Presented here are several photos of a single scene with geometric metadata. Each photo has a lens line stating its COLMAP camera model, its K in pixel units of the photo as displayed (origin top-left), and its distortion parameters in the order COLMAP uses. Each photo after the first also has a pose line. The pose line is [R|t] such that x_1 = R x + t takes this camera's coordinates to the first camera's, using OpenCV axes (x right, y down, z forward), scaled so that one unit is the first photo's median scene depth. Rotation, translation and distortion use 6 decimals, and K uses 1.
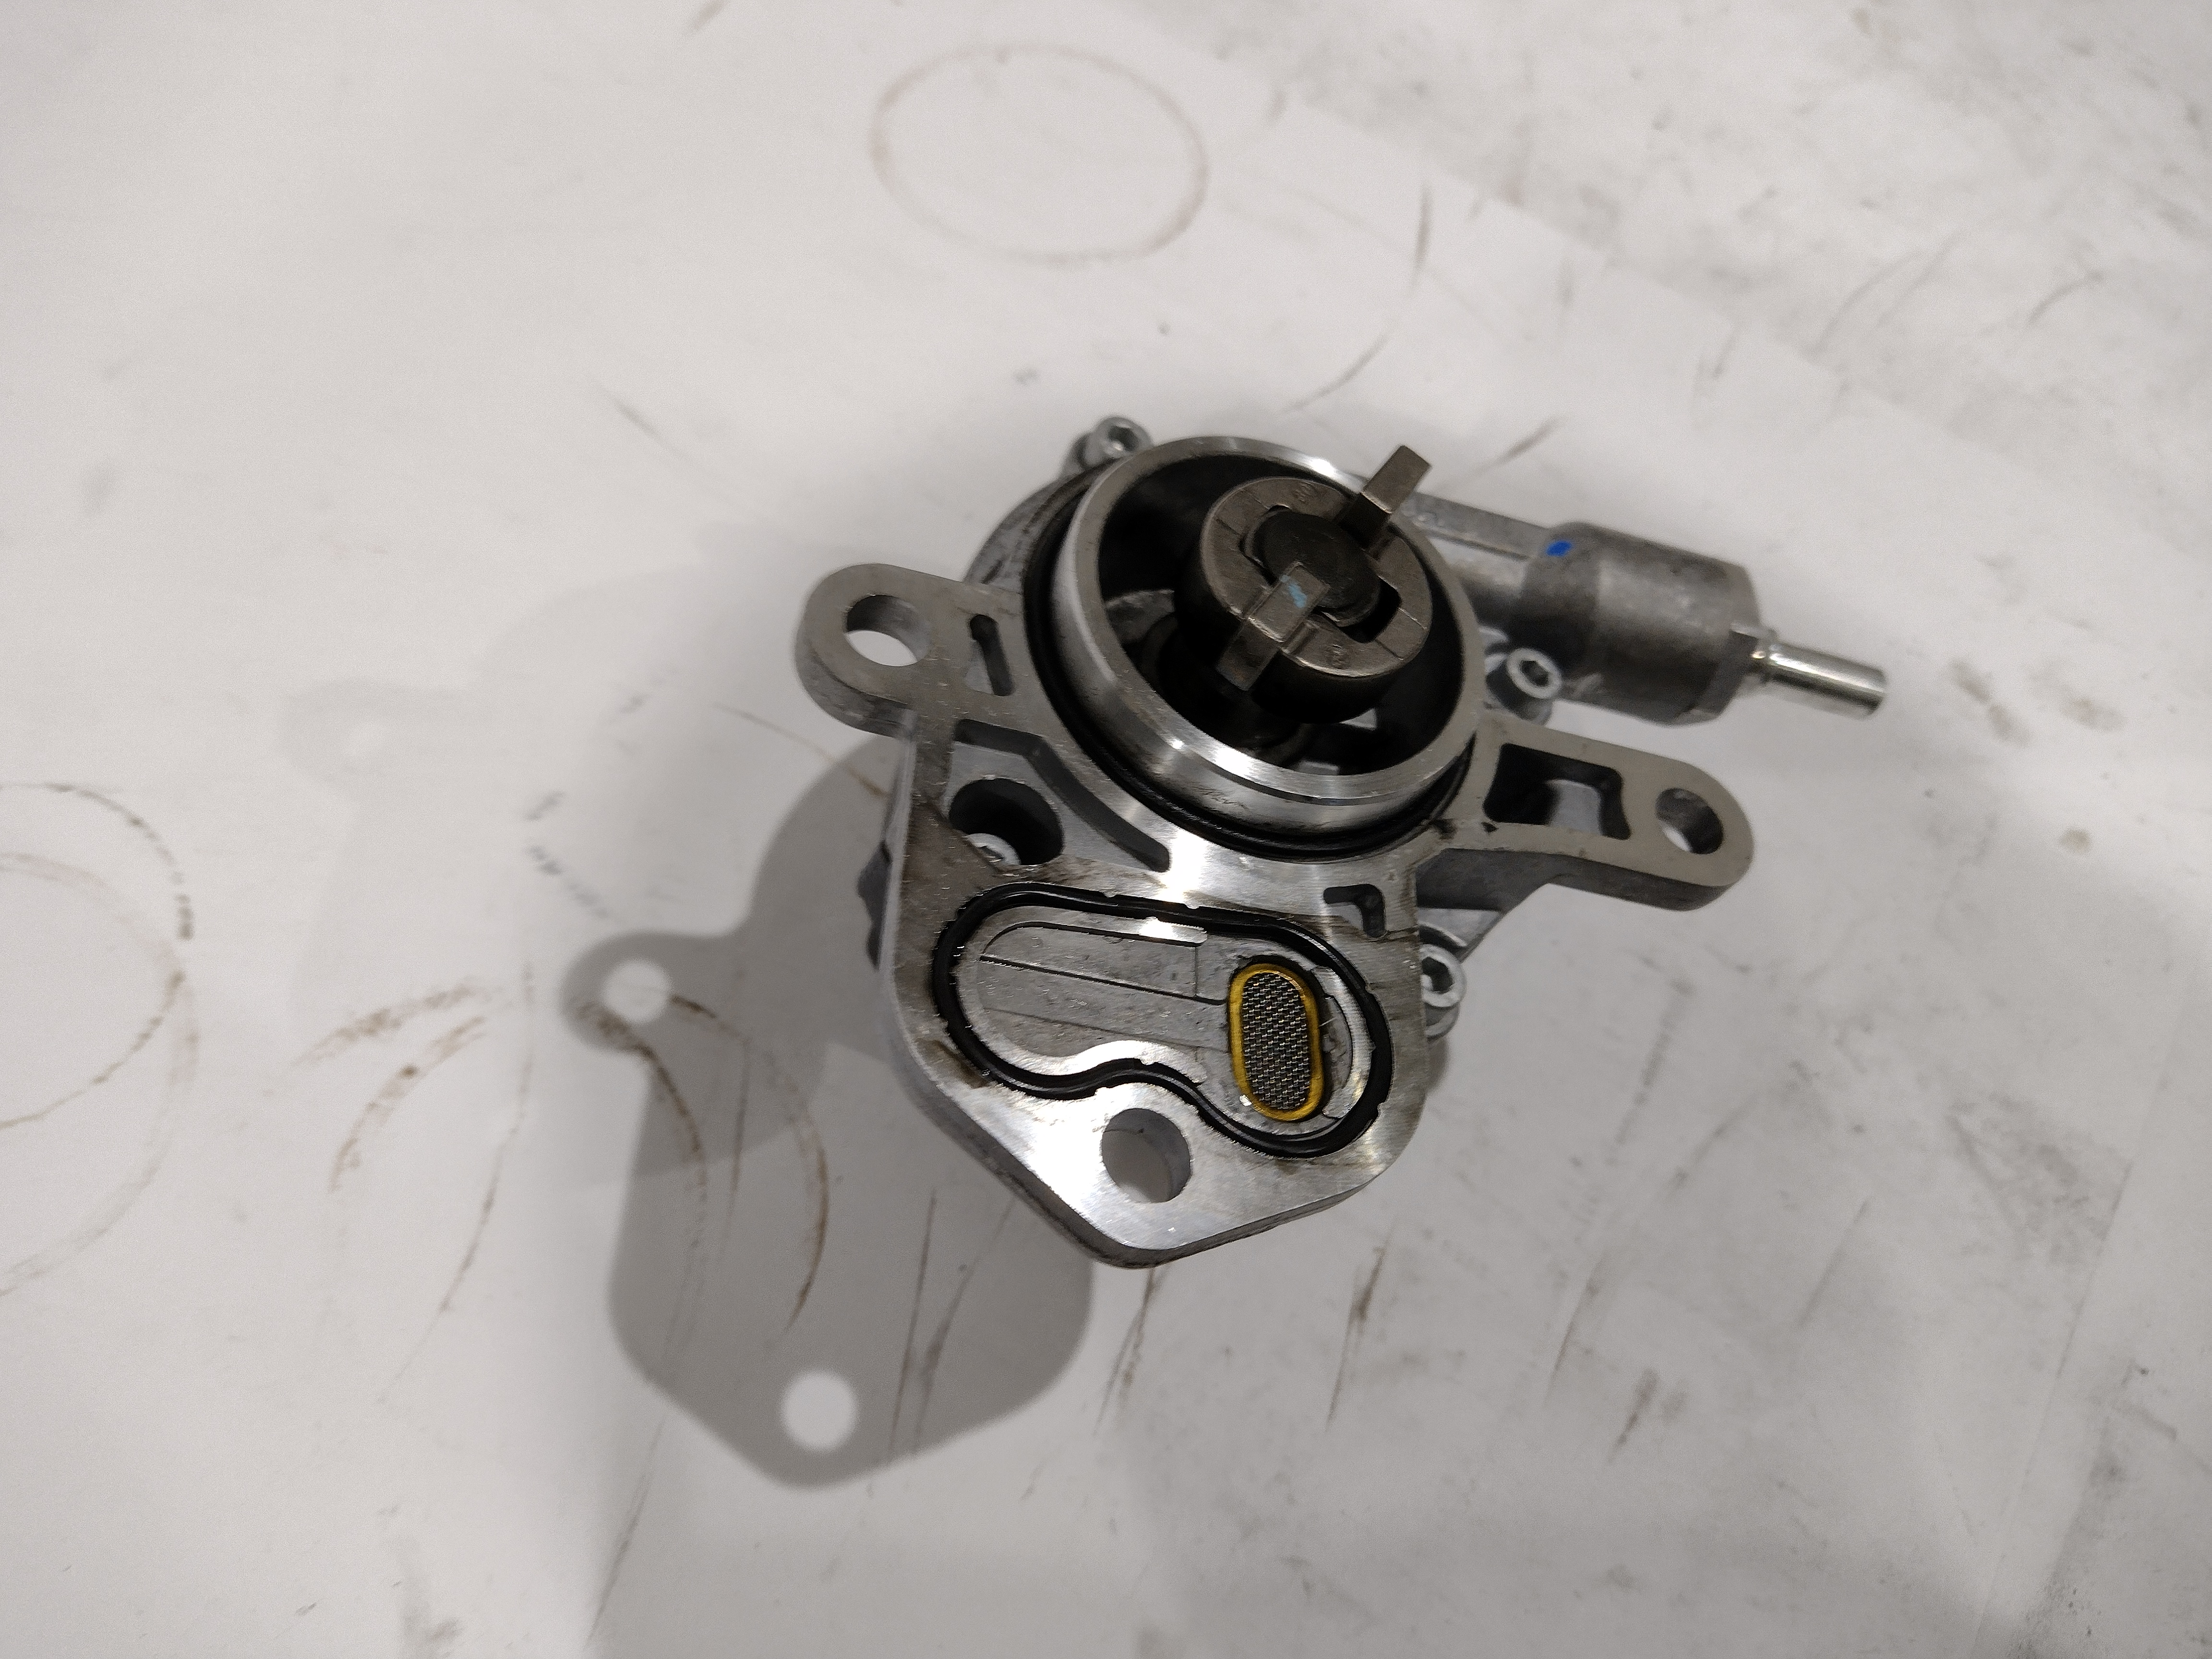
lens RADIAL K [[1617.0, 0, 1014.3], [0, 1617.0, 852.6], [0, 0, 1]] dist [0.052013, -0.105862]
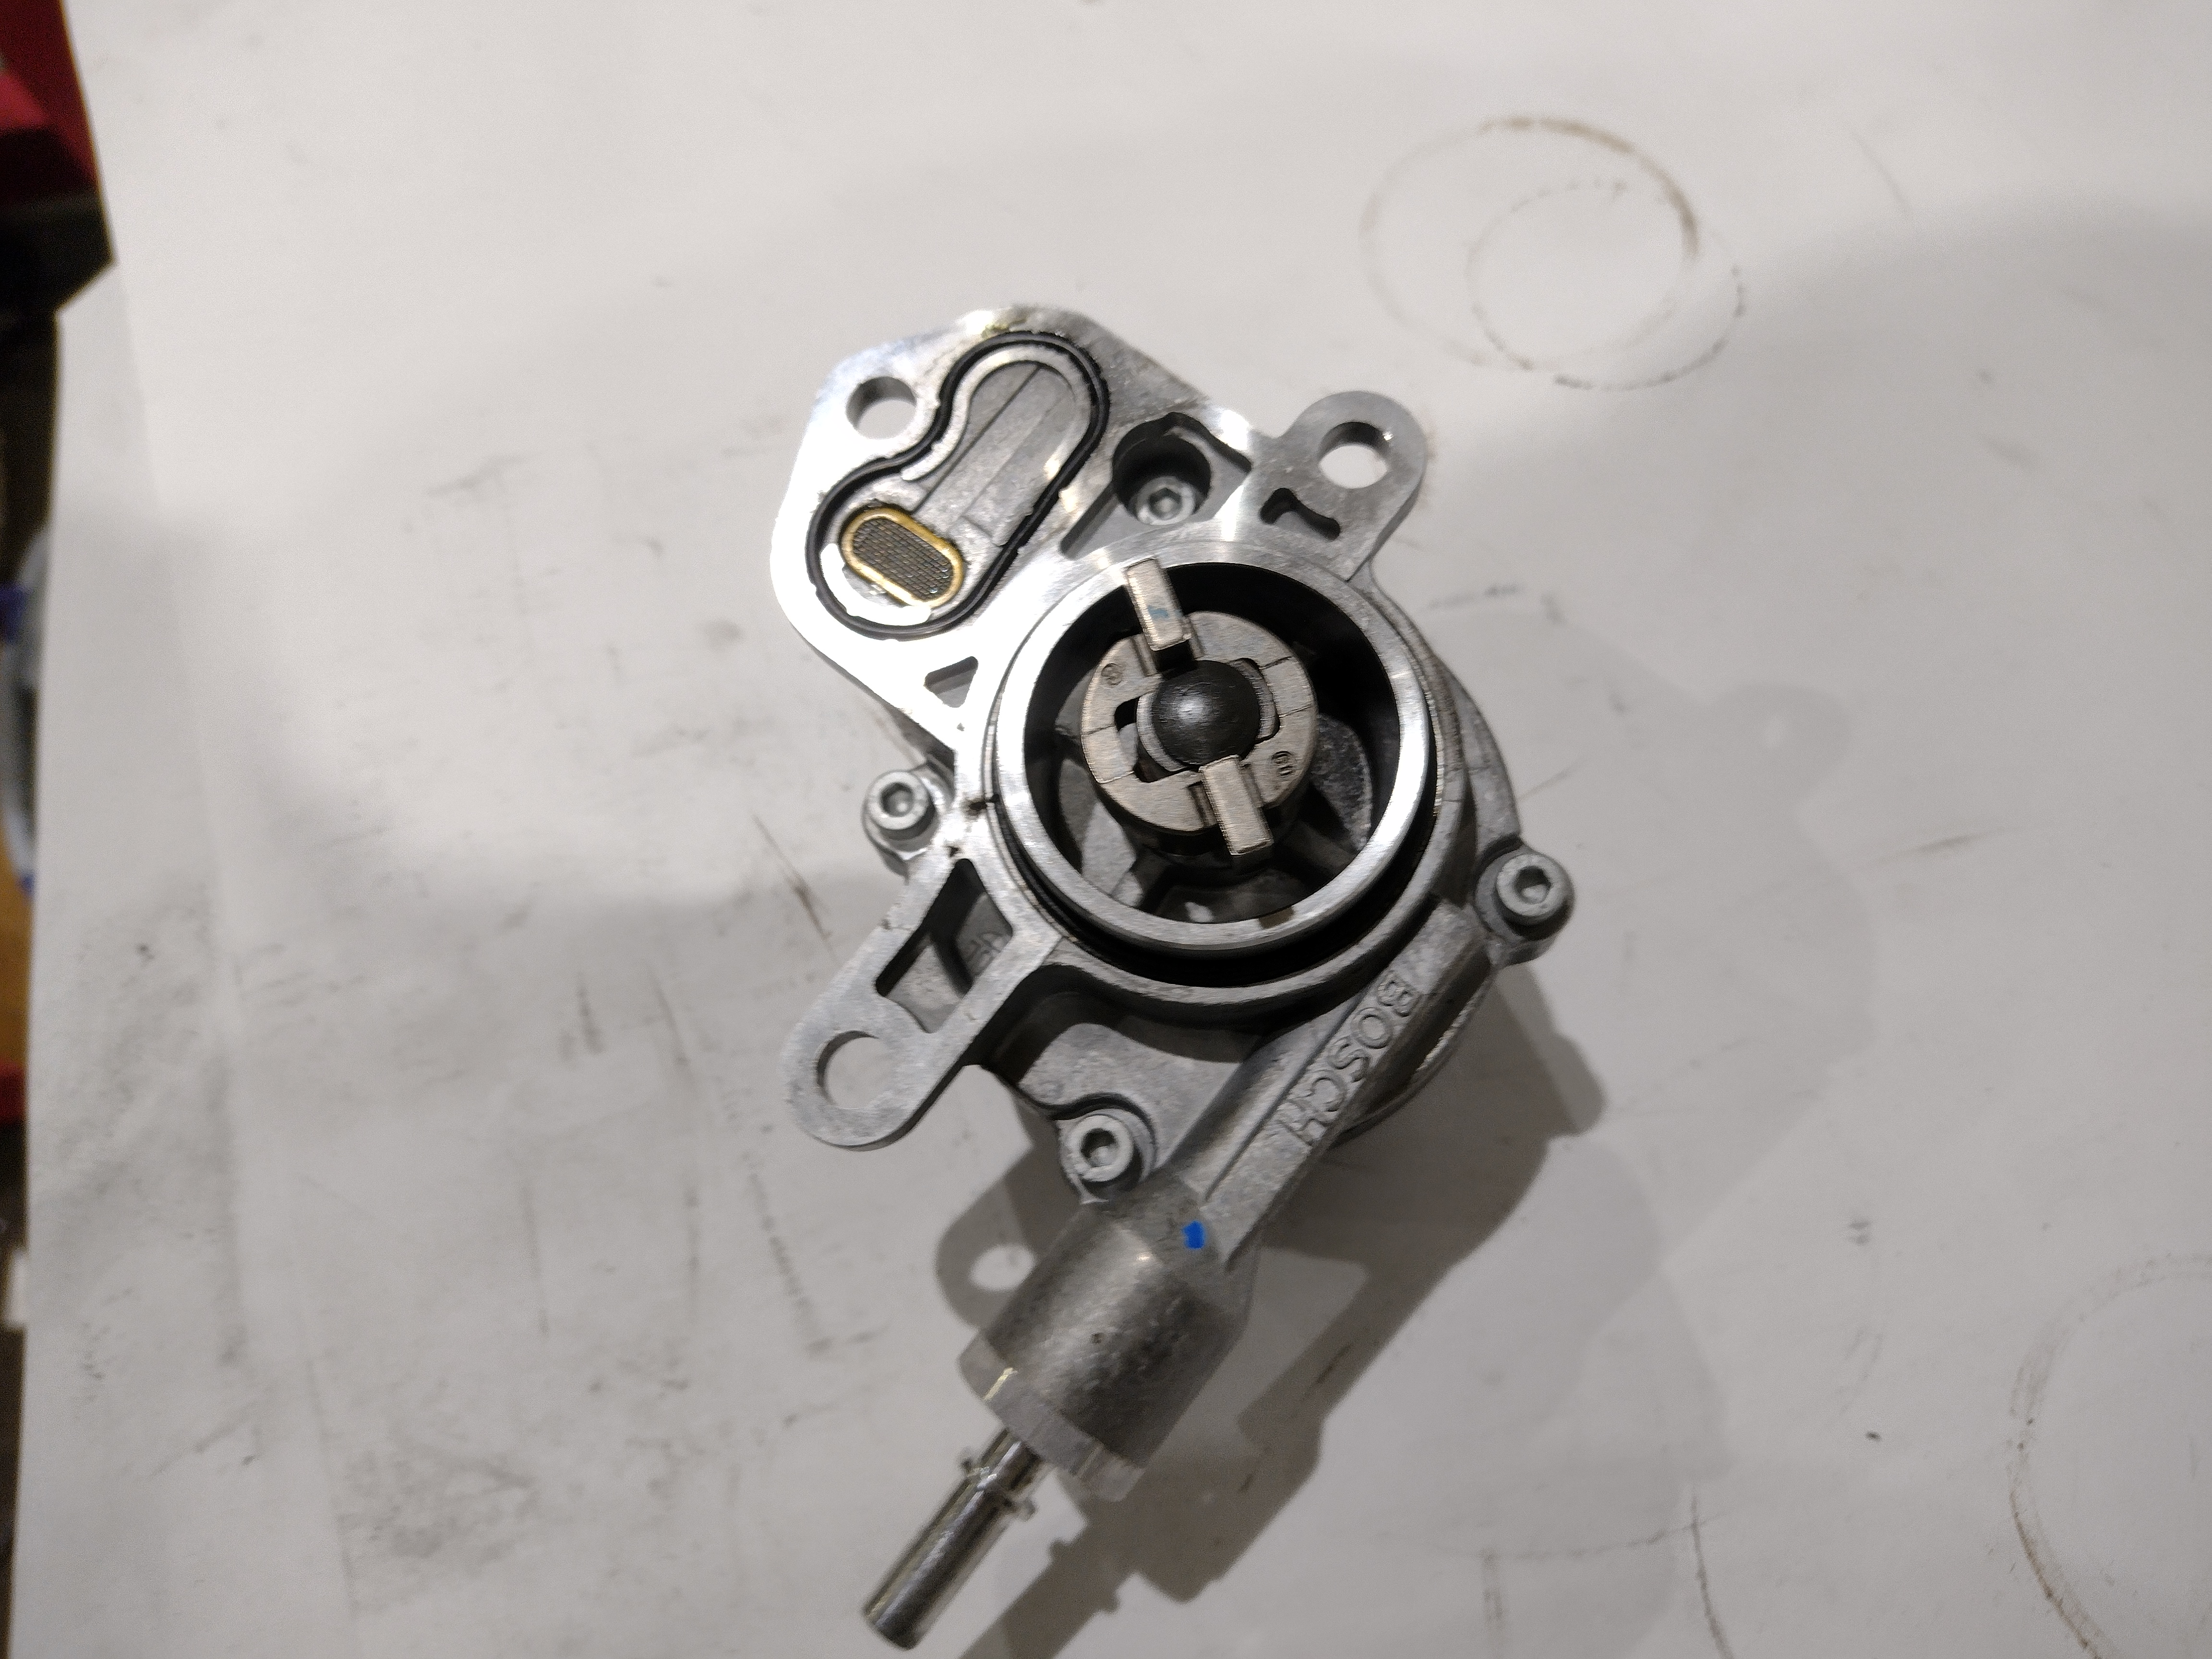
lens RADIAL K [[1631.1, 0, 1157.9], [0, 1631.1, 876.6], [0, 0, 1]] dist [0.066887, -0.098275]
pose [[-0.561721, 0.704733, -0.433383, 0.594033], [-0.757580, -0.227634, 0.611764, -0.667905], [0.332477, 0.671963, 0.661758, 0.288422]]
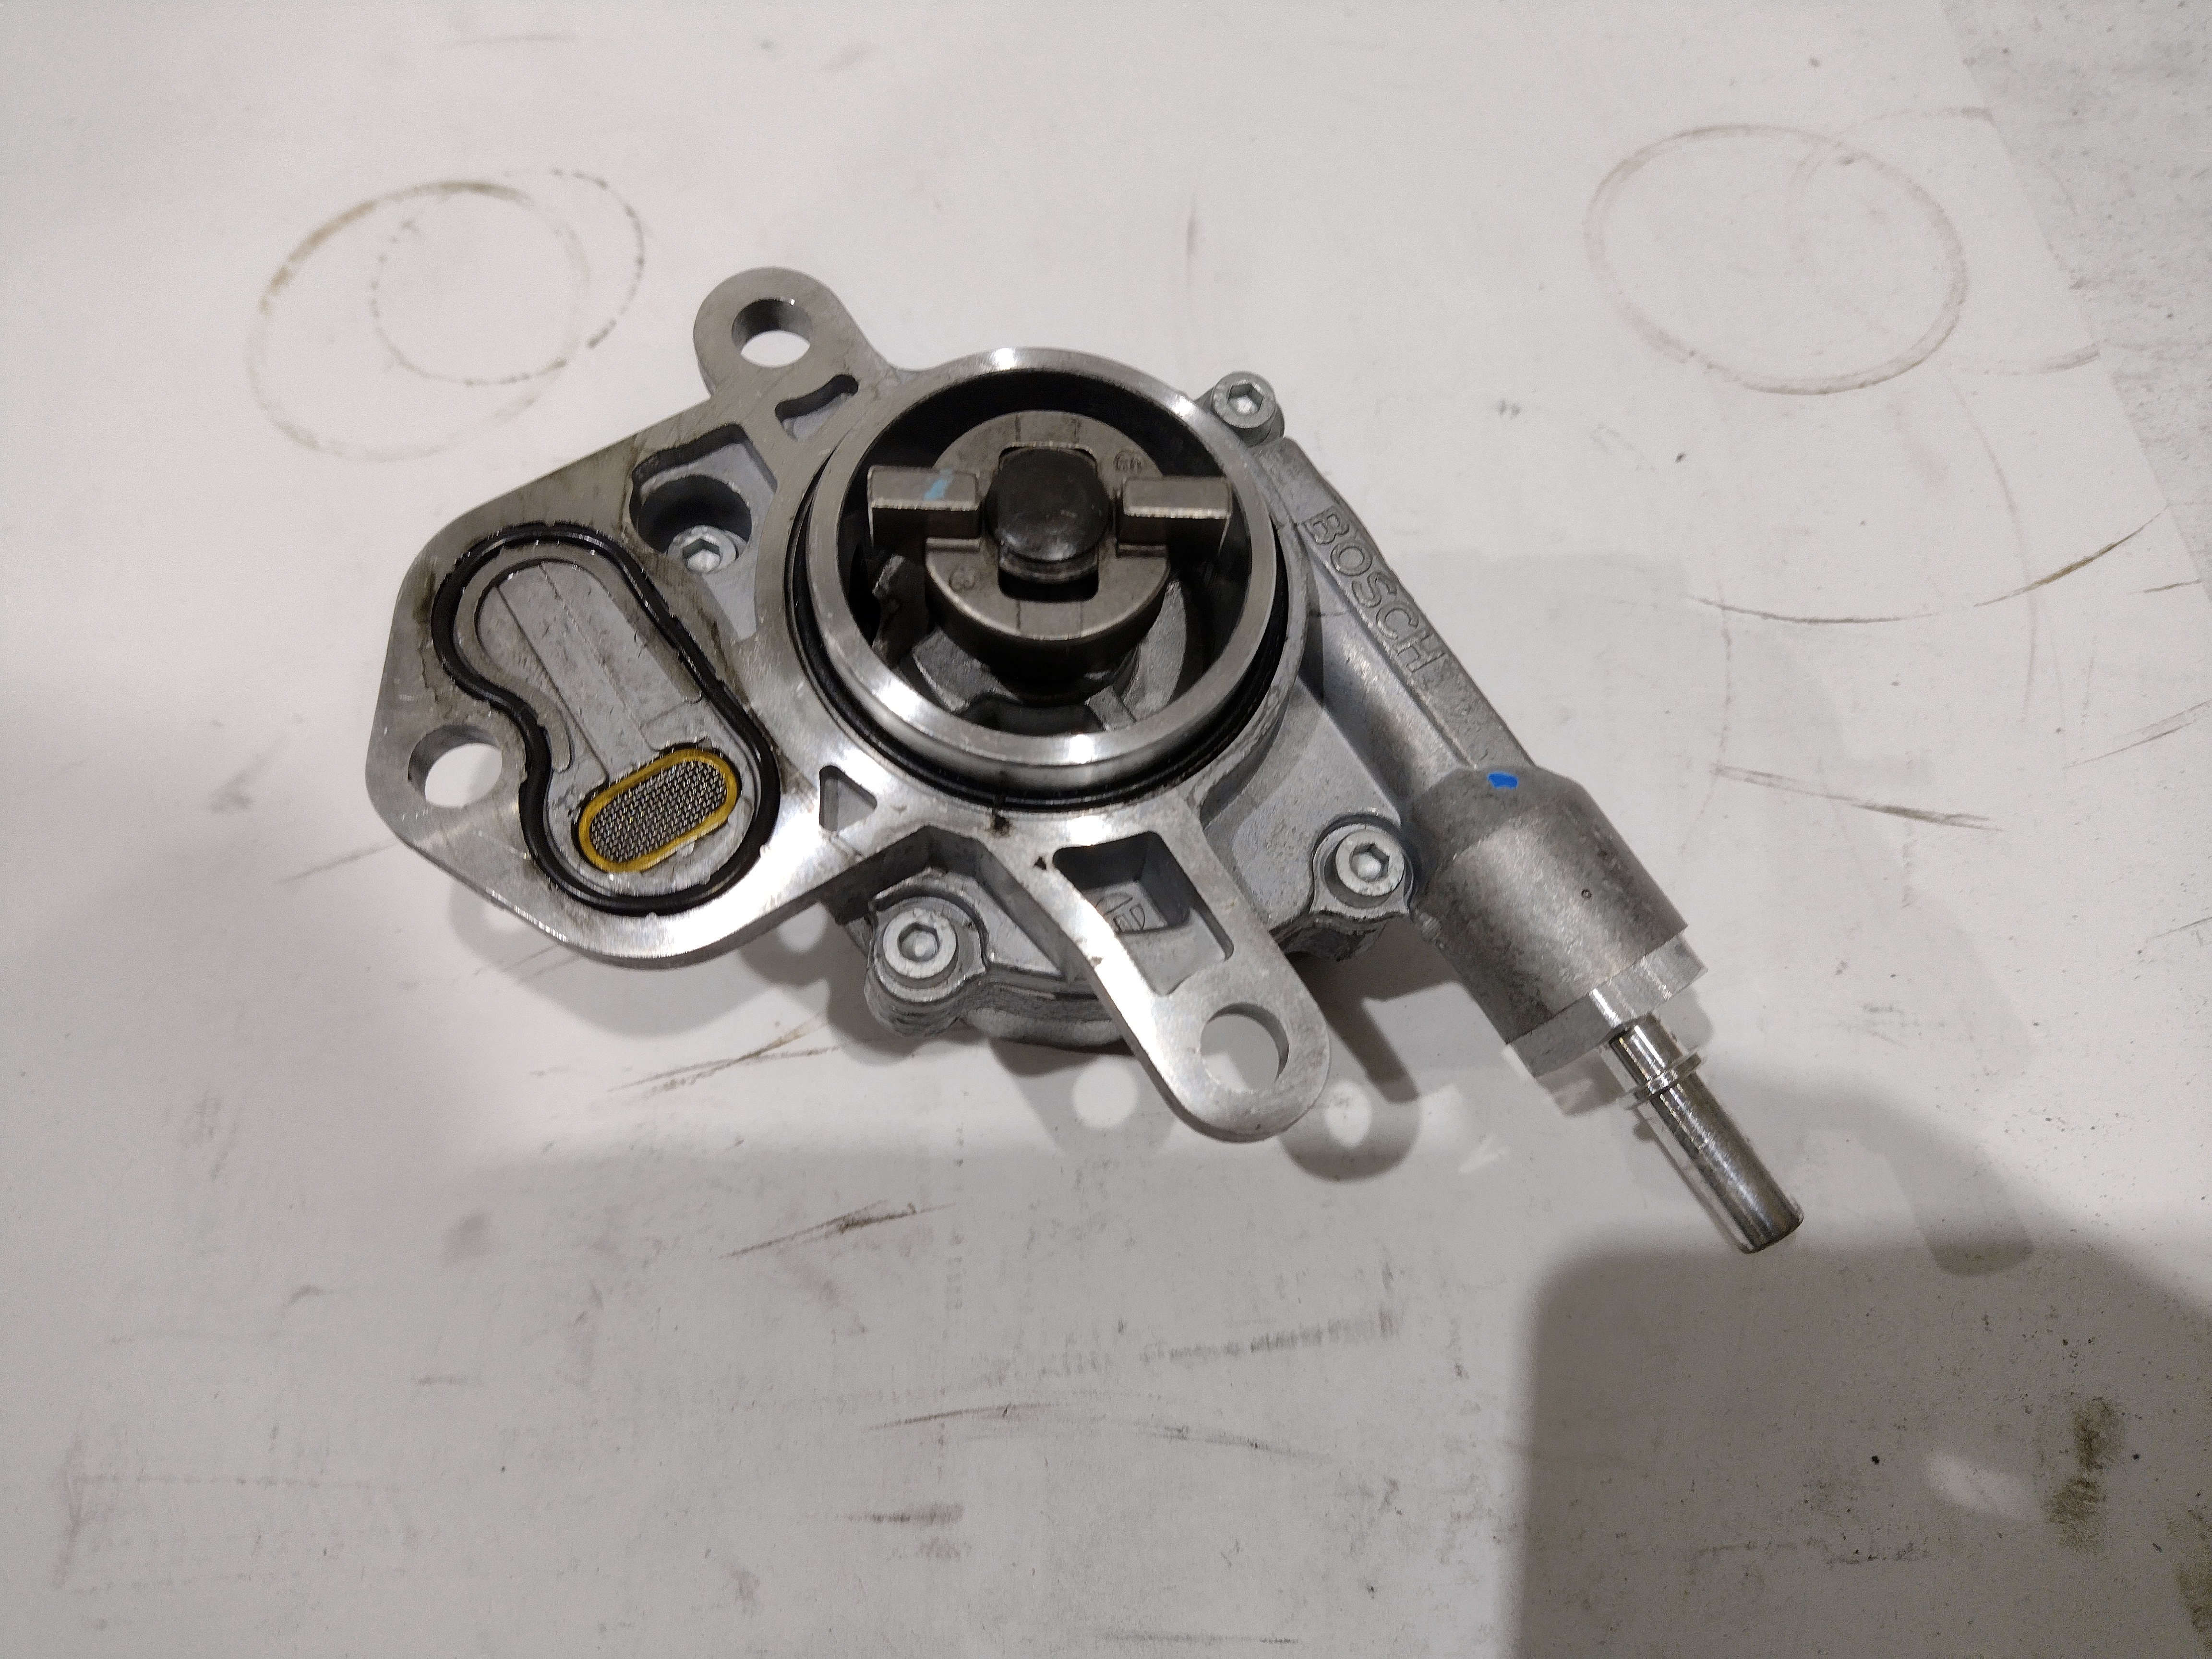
lens RADIAL K [[1559.7, 0, 1106.0], [0, 1559.7, 829.5], [0, 0, 1]] dist [0.077953, -0.150965]
pose [[0.591636, 0.655387, -0.469505, 0.615934], [-0.649168, 0.732606, 0.204618, -0.202496], [0.478067, 0.183728, 0.858892, 0.206180]]
